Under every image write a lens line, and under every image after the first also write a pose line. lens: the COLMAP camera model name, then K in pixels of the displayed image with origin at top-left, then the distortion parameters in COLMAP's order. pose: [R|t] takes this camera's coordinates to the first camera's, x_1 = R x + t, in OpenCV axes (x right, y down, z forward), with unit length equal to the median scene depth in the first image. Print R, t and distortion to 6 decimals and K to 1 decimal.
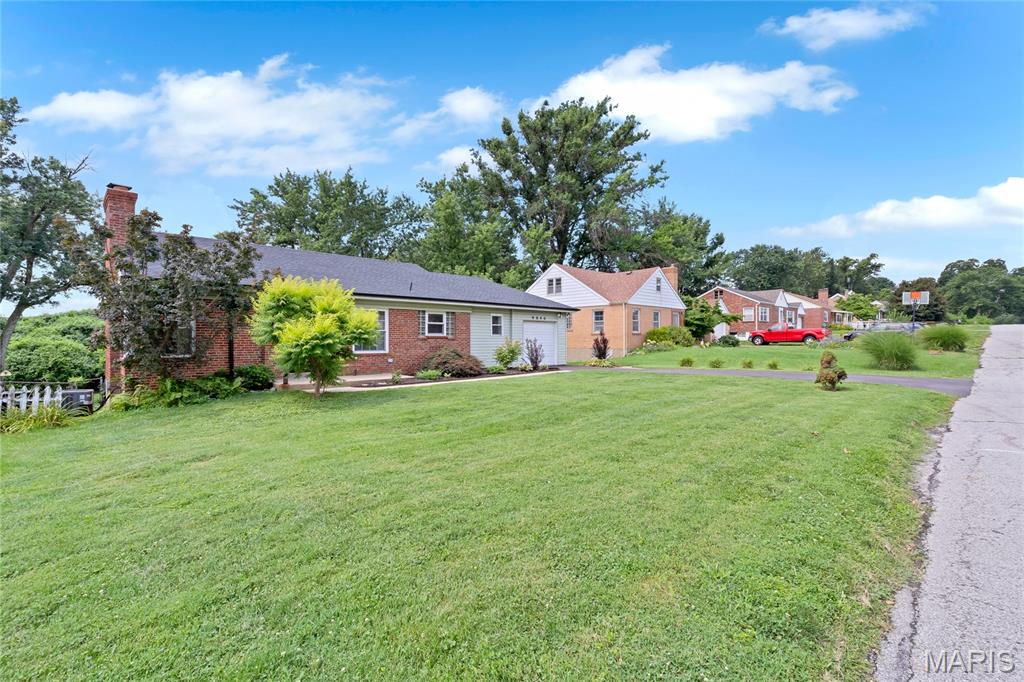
lens RADIAL K [[466.7, 0, 506.9], [0, 466.7, 339.9], [0, 0, 1]] dist [-0.006333, 0.000649]
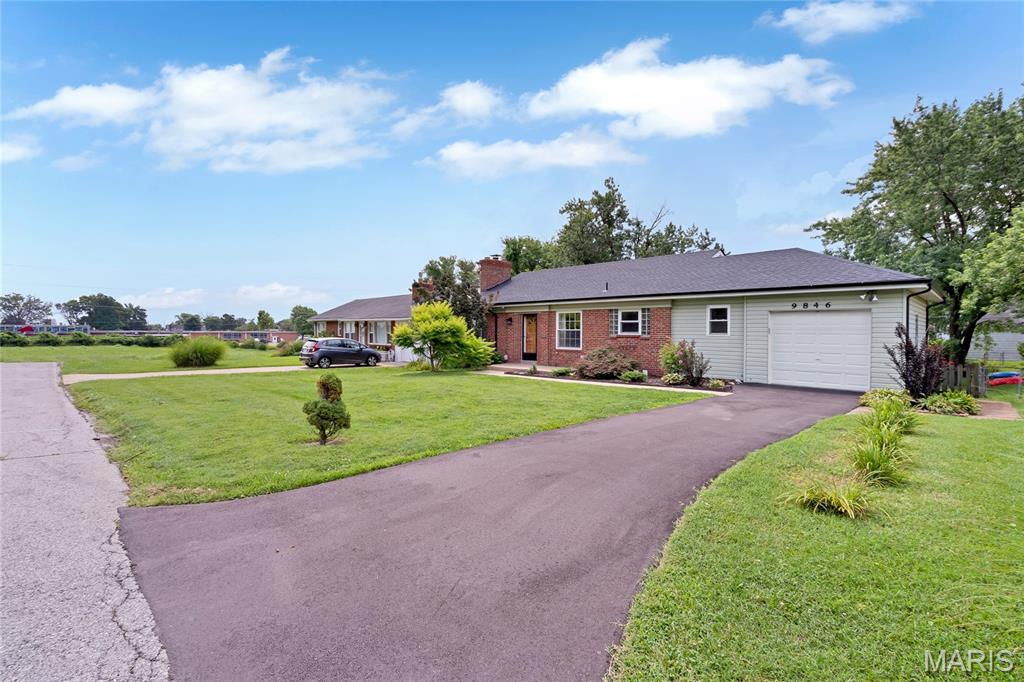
lens RADIAL K [[466.7, 0, 505.5], [0, 466.7, 341.0], [0, 0, 1]] dist [-0.006333, 0.000649]
pose [[0.000595, 0.022306, -0.999751, 0.763373], [-0.004592, 0.999741, 0.022303, -0.015935], [0.999989, 0.004578, 0.000698, 0.727912]]
